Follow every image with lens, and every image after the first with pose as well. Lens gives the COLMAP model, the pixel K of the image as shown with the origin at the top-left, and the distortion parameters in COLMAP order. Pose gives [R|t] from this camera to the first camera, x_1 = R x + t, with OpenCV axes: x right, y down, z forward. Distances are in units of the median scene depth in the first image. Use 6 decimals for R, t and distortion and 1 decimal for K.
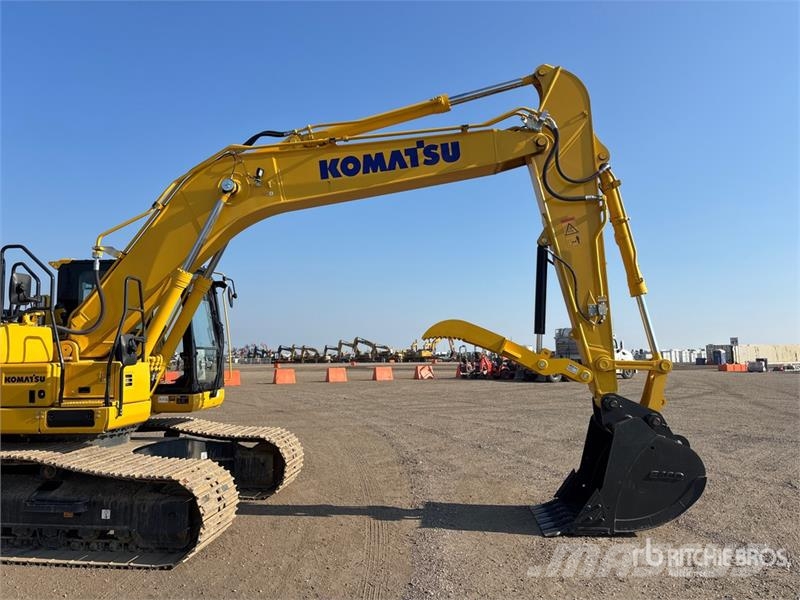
lens RADIAL K [[606.3, 0, 396.9], [0, 606.3, 296.3], [0, 0, 1]] dist [0.064773, -0.069994]
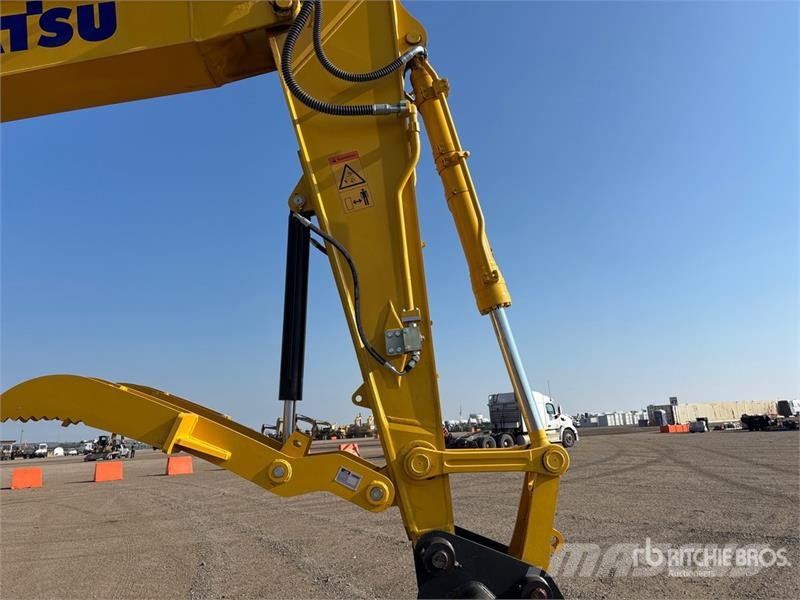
lens RADIAL K [[610.7, 0, 409.5], [0, 610.7, 297.6], [0, 0, 1]] dist [0.058554, -0.066106]
pose [[0.993801, -0.024866, 0.108355, 0.264579], [0.037087, 0.992985, -0.112274, 0.038940], [-0.104803, 0.115596, 0.987752, 0.506358]]
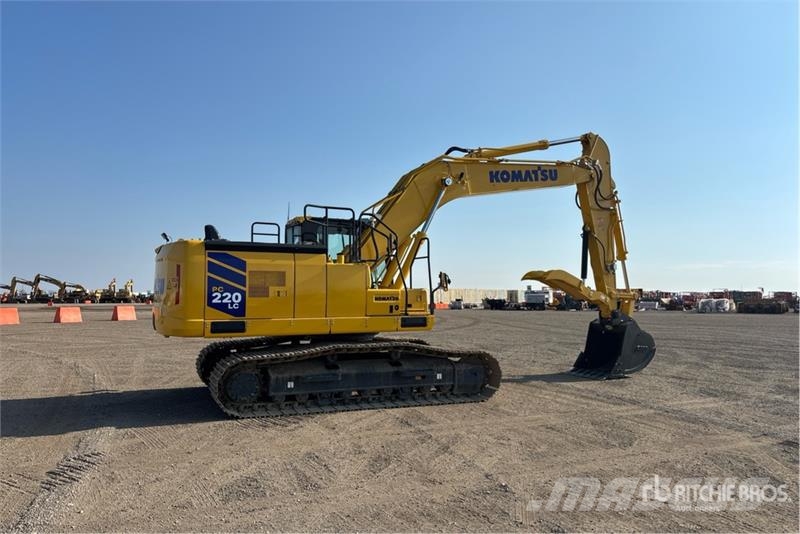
lens RADIAL K [[597.4, 0, 403.7], [0, 597.4, 266.4], [0, 0, 1]] dist [0.094424, -0.130048]
pose [[0.868654, 0.033966, 0.494254, -1.114382], [-0.056498, 0.997930, 0.030717, -0.000149], [-0.492187, -0.054607, 0.868775, -0.314989]]
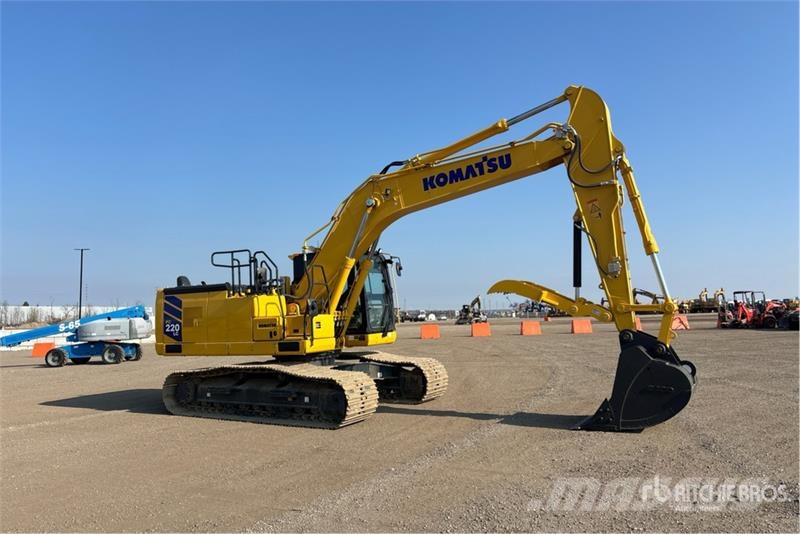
lens RADIAL K [[597.4, 0, 403.7], [0, 597.4, 266.4], [0, 0, 1]] dist [0.094424, -0.130048]
pose [[0.900956, -0.060233, -0.429709, 0.446706], [0.070839, 0.997450, 0.008713, -0.022281], [0.428089, -0.038290, 0.902925, -0.358898]]
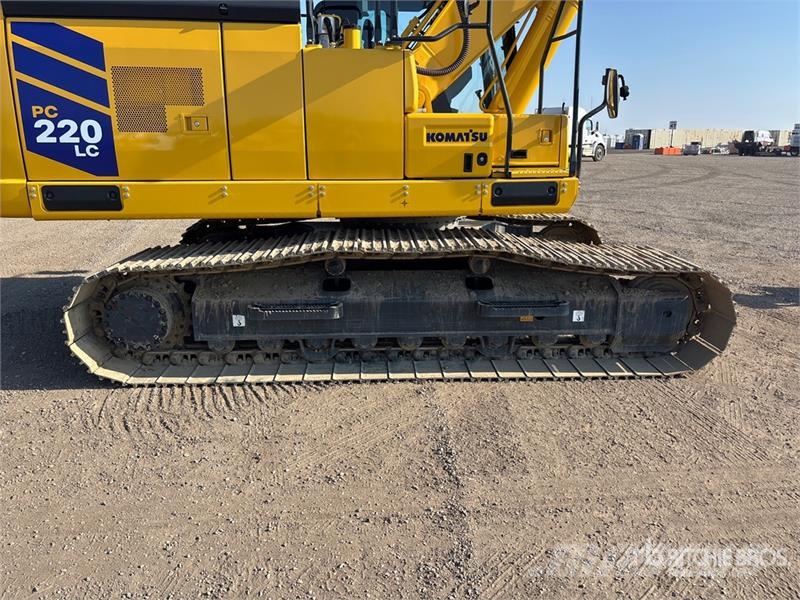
lens RADIAL K [[602.2, 0, 409.9], [0, 602.2, 297.1], [0, 0, 1]] dist [0.068382, -0.069491]
pose [[0.983923, -0.035546, 0.175018, -0.647164], [-0.026757, 0.939591, 0.341253, 0.061324], [-0.176575, -0.340450, 0.923534, 0.270450]]
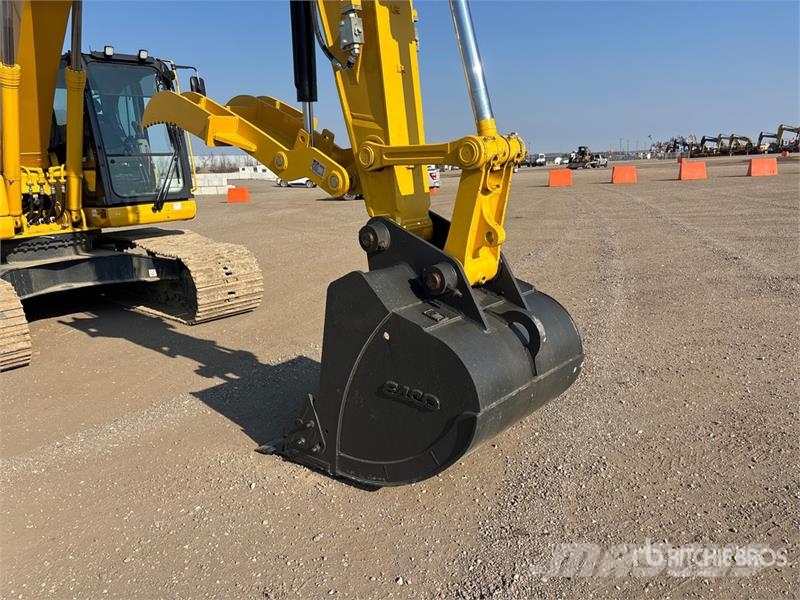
lens RADIAL K [[606.9, 0, 400.0], [0, 606.9, 300.0], [0, 0, 1]] dist [0.069134, -0.068621]
pose [[0.791873, 0.096466, -0.603018, 0.604759], [0.105410, 0.951033, 0.290561, 0.076449], [0.601520, -0.293651, 0.742929, 0.580053]]
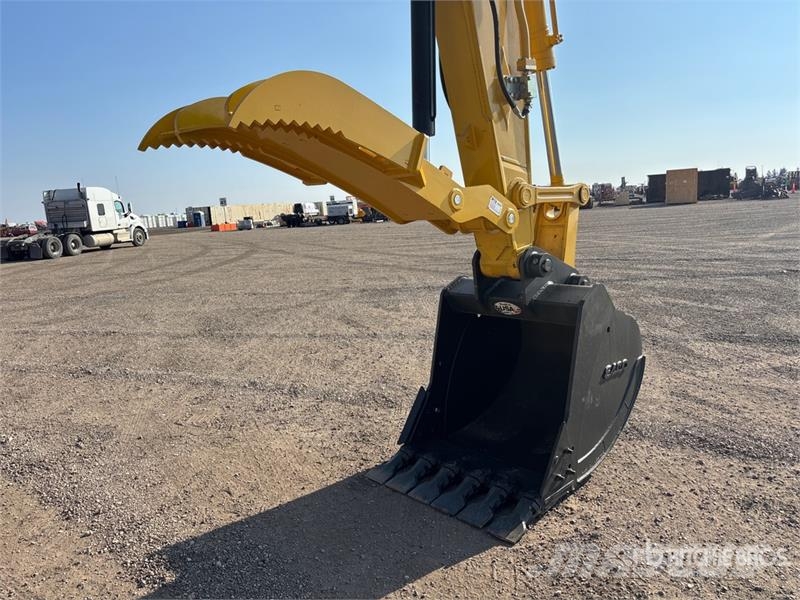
lens RADIAL K [[606.9, 0, 400.0], [0, 606.9, 300.0], [0, 0, 1]] dist [0.069134, -0.068621]
pose [[0.677000, -0.151521, 0.720217, -0.125781], [-0.011054, 0.976374, 0.215803, 0.081229], [-0.735900, -0.154060, 0.659331, 0.663896]]
